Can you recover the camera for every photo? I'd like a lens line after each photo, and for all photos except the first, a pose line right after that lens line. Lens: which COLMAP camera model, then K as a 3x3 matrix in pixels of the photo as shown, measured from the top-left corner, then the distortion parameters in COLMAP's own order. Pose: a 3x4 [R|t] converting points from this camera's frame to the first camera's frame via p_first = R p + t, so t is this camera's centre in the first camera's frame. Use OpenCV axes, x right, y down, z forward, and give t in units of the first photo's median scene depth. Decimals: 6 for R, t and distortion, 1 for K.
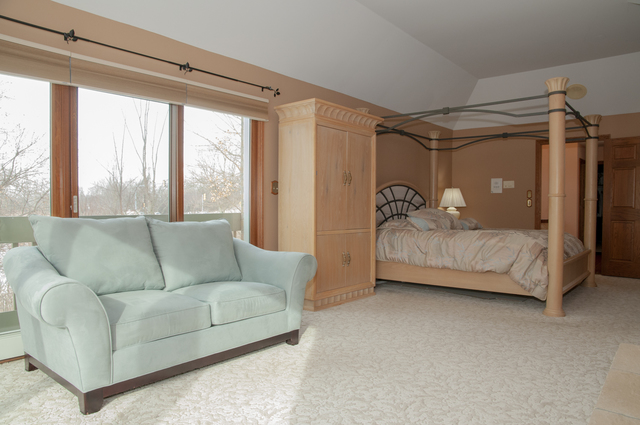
lens RADIAL K [[444.3, 0, 319.9], [0, 444.3, 211.4], [0, 0, 1]] dist [-0.041996, 0.000535]
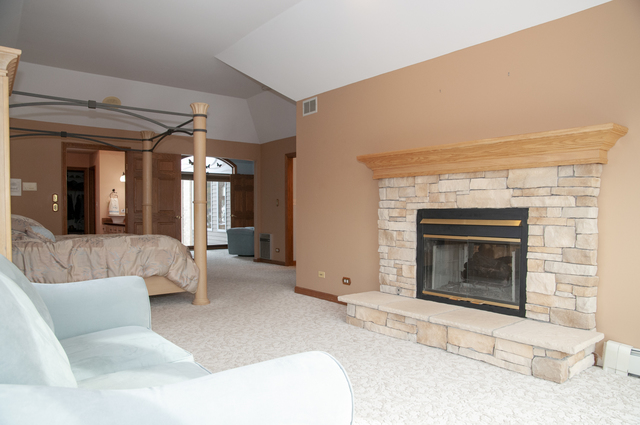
lens RADIAL K [[444.3, 0, 320.4], [0, 444.3, 212.4], [0, 0, 1]] dist [-0.041996, 0.000535]
pose [[0.203155, -0.005182, 0.979133, -0.540681], [0.009081, 0.999953, 0.003408, -0.010662], [-0.979104, 0.008199, 0.203193, 0.415970]]
